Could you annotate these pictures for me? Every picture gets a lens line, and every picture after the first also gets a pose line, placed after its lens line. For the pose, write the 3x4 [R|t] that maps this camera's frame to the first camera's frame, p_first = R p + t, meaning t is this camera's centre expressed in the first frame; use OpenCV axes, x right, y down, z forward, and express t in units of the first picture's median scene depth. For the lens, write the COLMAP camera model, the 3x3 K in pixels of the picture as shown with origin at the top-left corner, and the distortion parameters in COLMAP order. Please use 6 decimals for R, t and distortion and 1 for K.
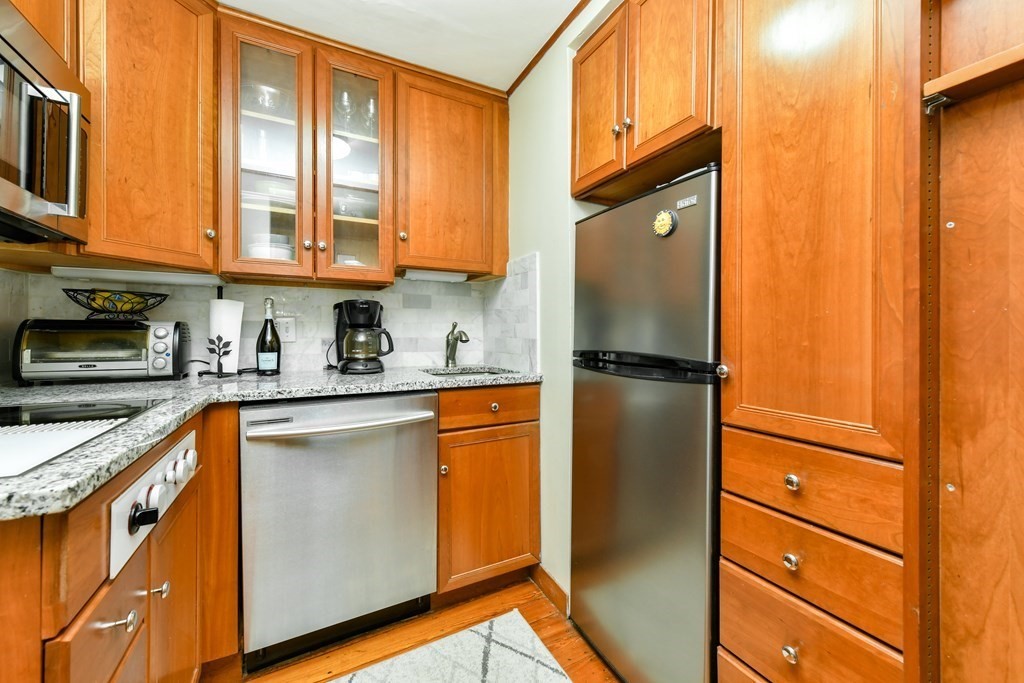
lens RADIAL K [[404.2, 0, 518.7], [0, 404.2, 336.1], [0, 0, 1]] dist [0.000901, -0.000610]
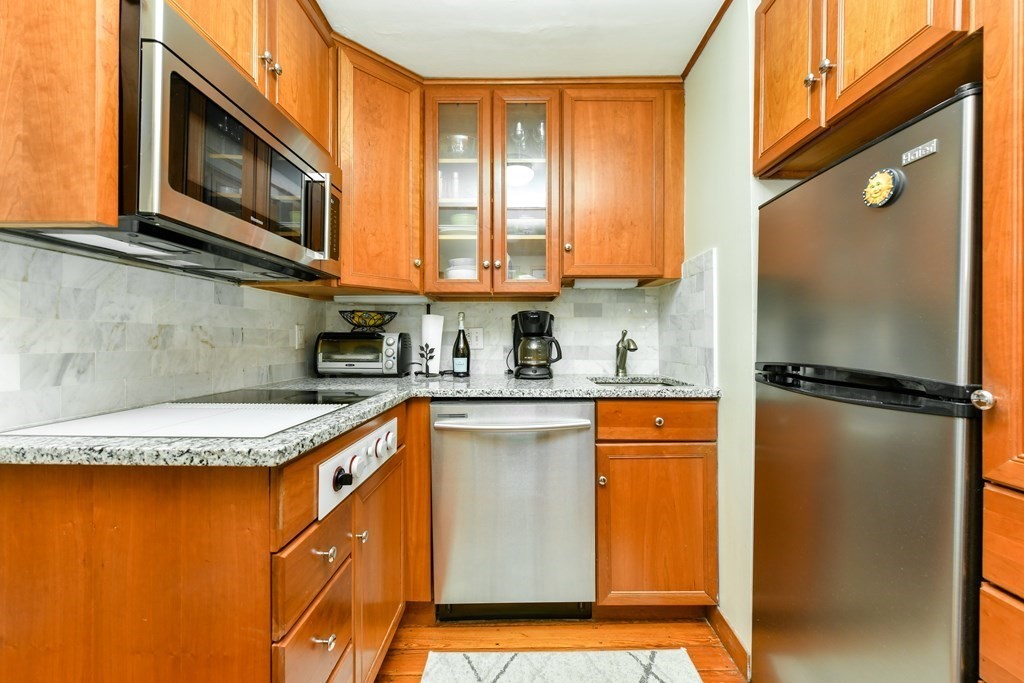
lens RADIAL K [[397.6, 0, 515.6], [0, 397.6, 344.4], [0, 0, 1]] dist [-0.000965, -0.003061]
pose [[0.878753, 0.002633, -0.477269, 0.093316], [-0.002246, 0.999997, 0.001381, -0.000835], [0.477271, -0.000142, 0.878756, 0.053155]]
